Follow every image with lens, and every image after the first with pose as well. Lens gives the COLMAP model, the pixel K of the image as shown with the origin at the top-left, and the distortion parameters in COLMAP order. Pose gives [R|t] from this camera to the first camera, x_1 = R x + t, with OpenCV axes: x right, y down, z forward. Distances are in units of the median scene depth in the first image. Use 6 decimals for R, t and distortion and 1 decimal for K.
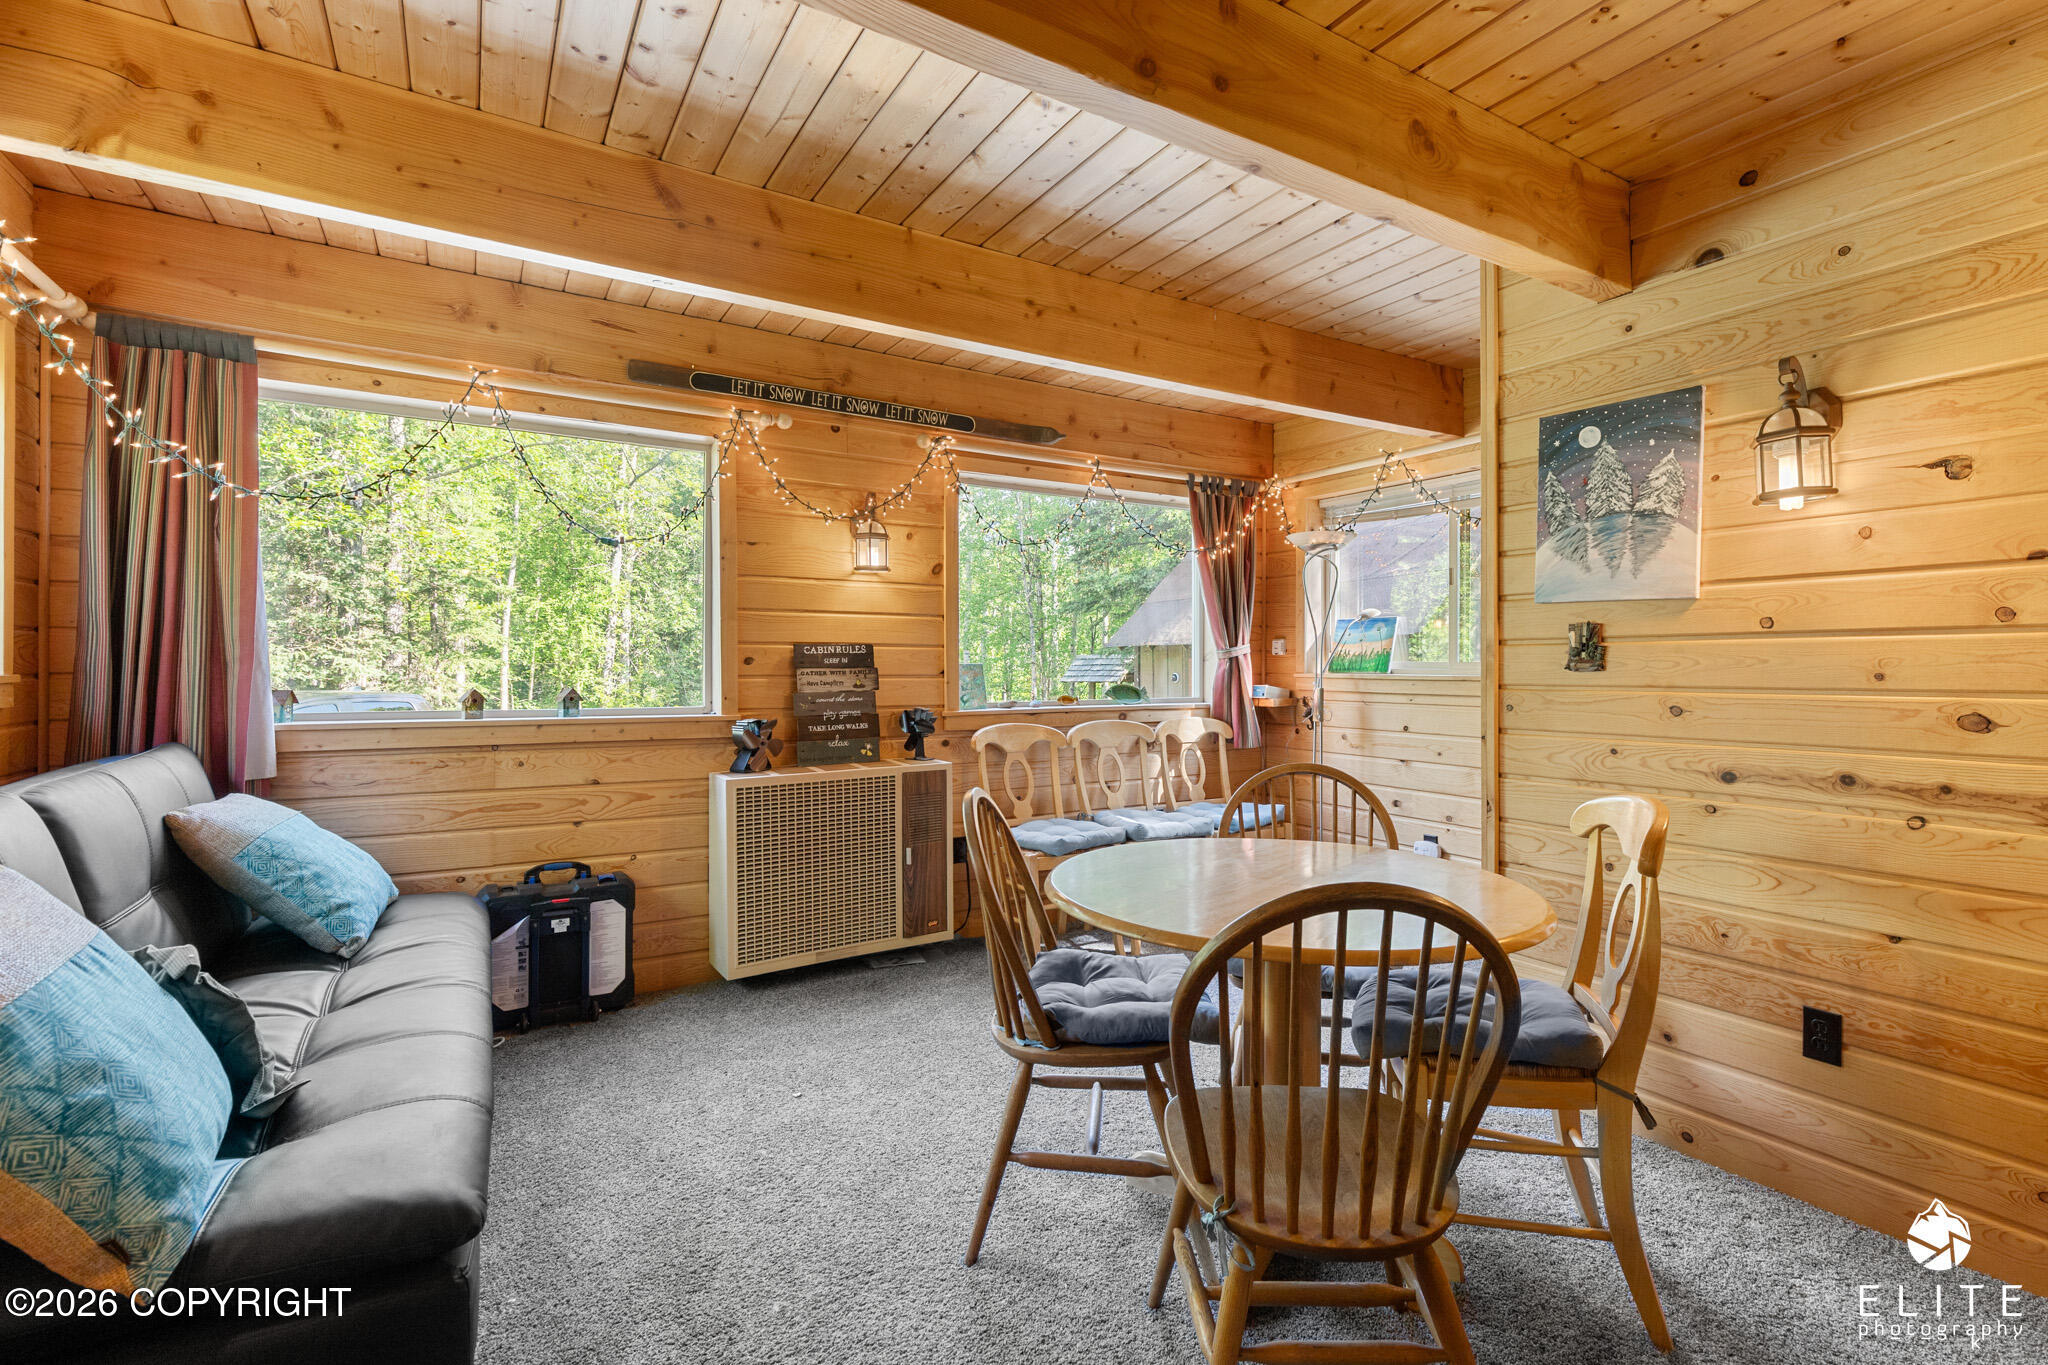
lens RADIAL K [[939.8, 0, 1042.1], [0, 939.8, 661.0], [0, 0, 1]] dist [0.003971, -0.000021]
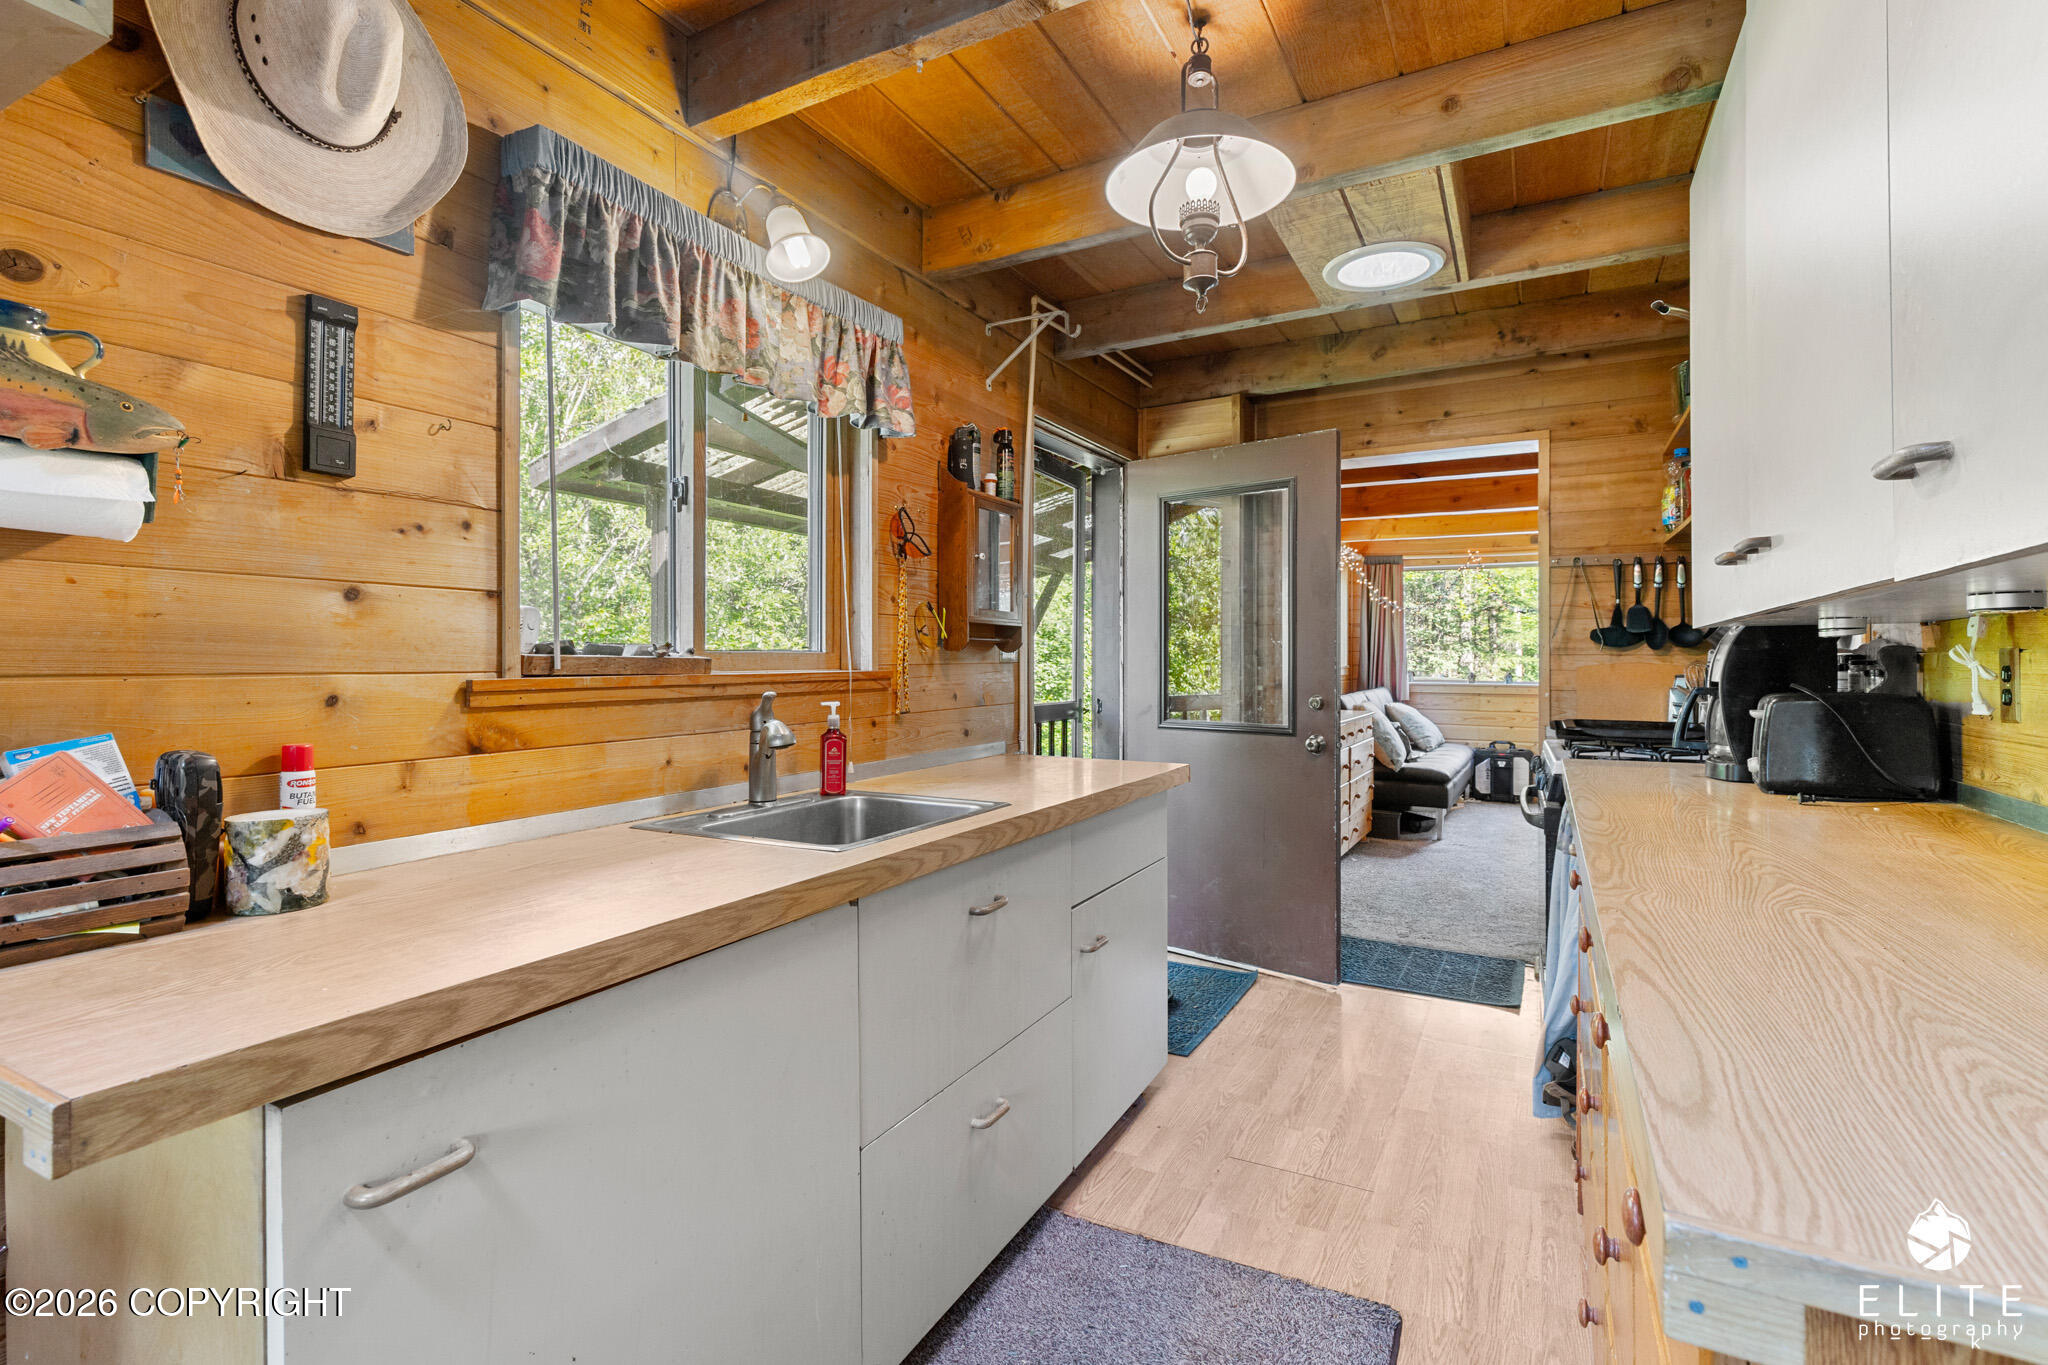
lens RADIAL K [[939.8, 0, 1042.1], [0, 939.8, 661.0], [0, 0, 1]] dist [0.003971, -0.000021]
pose [[0.507733, 0.000147, -0.861514, 0.948558], [0.004075, 0.999988, 0.002572, -0.010423], [0.861505, -0.004816, 0.507727, -1.233911]]
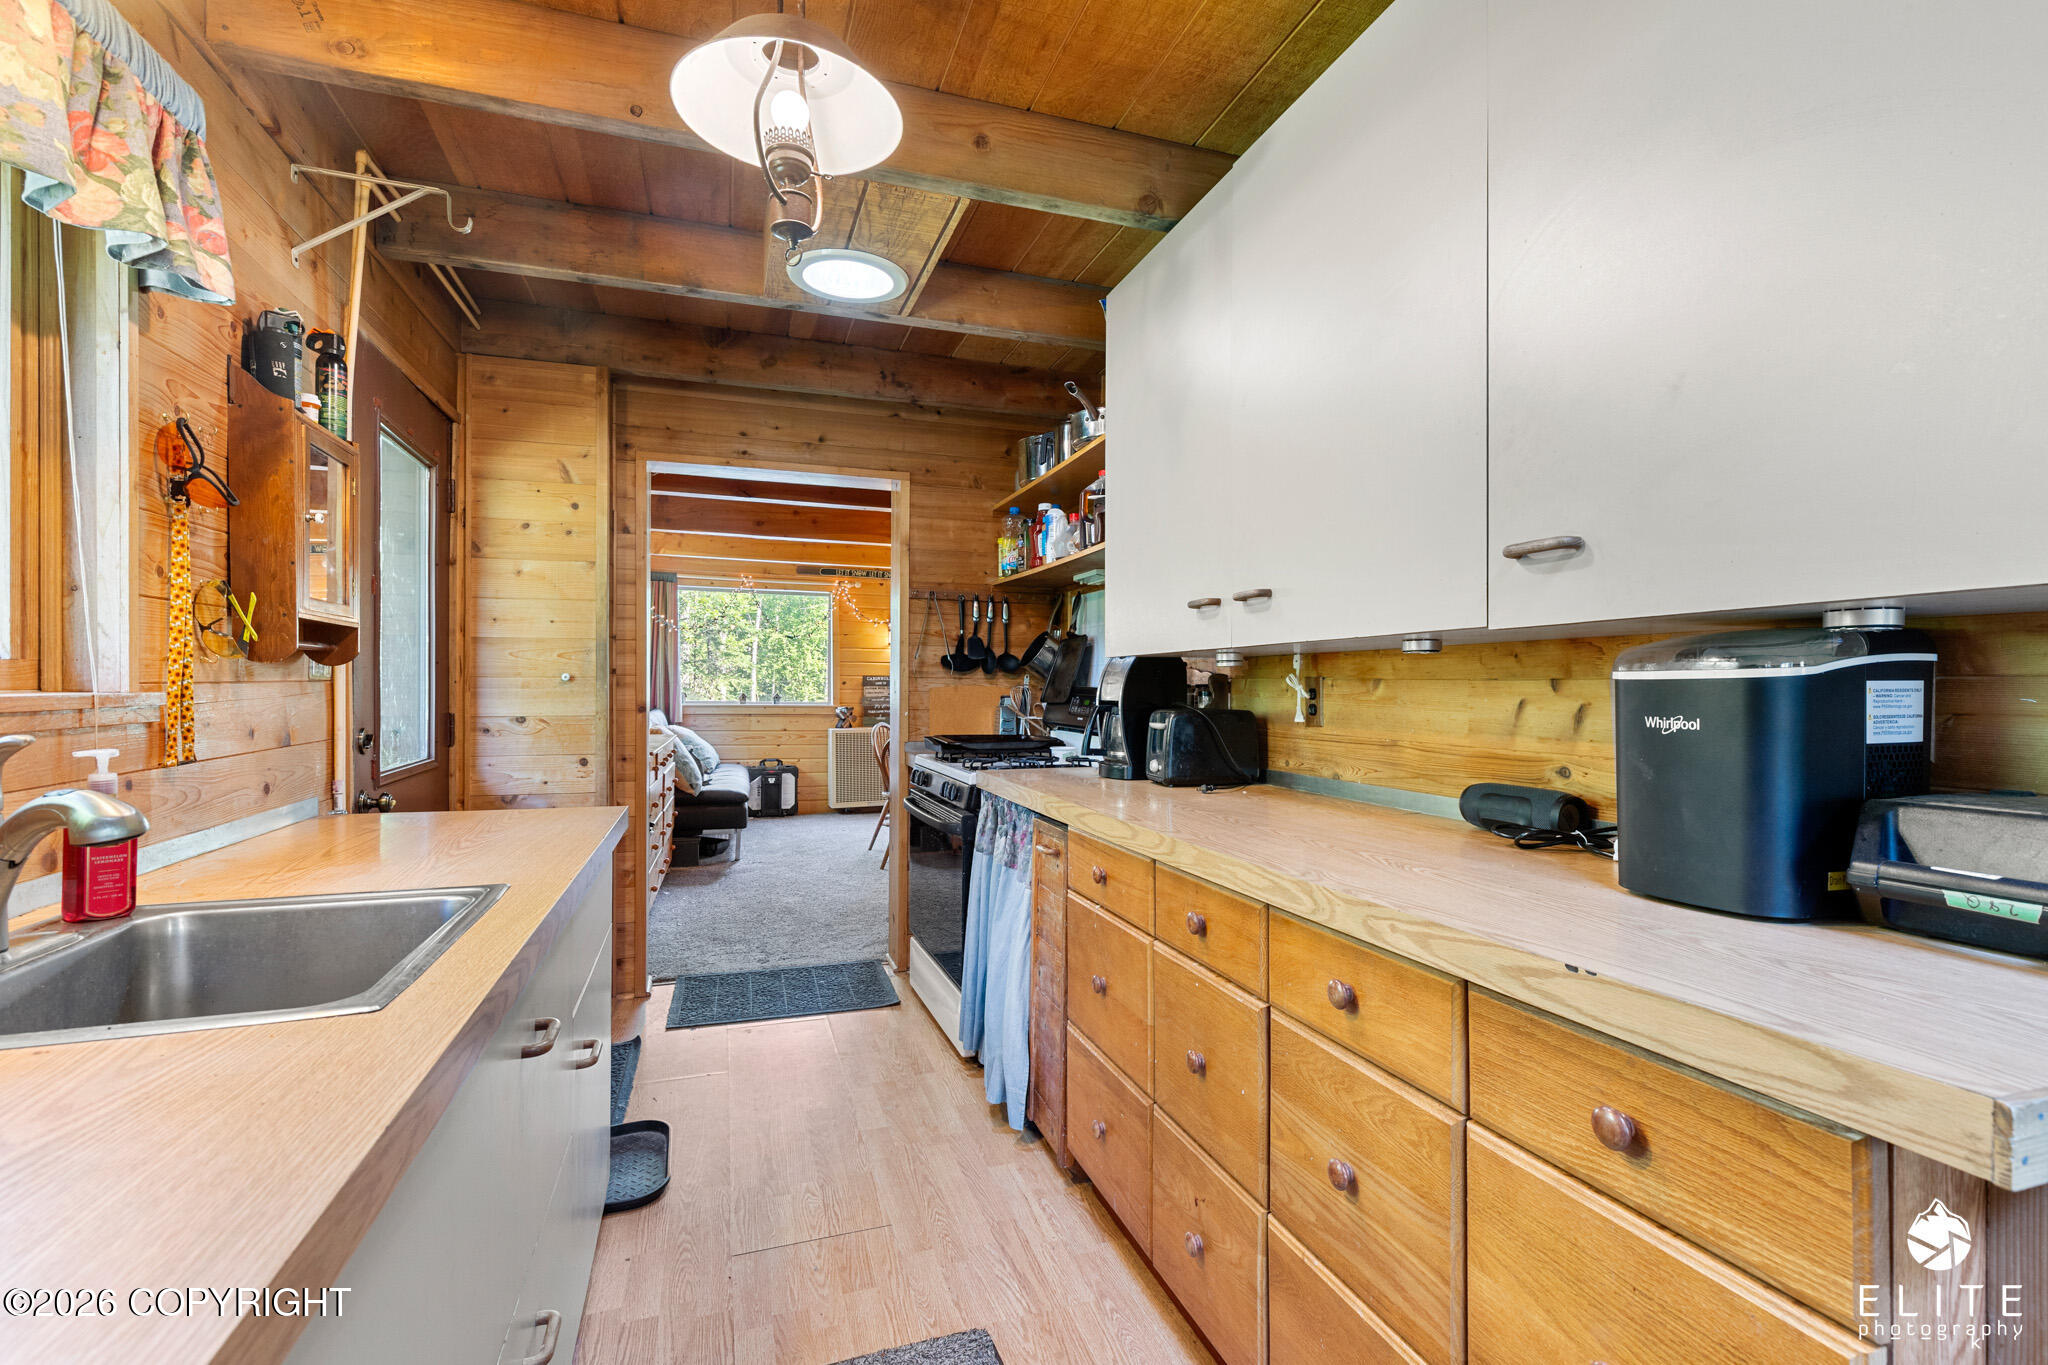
lens RADIAL K [[934.6, 0, 1050.7], [0, 934.6, 695.0], [0, 0, 1]] dist [0.001205, 0.000018]
pose [[0.977880, 0.009428, -0.208956, 0.741668], [-0.006395, 0.999864, 0.015186, -0.009581], [0.209071, -0.013514, 0.977807, -1.298739]]
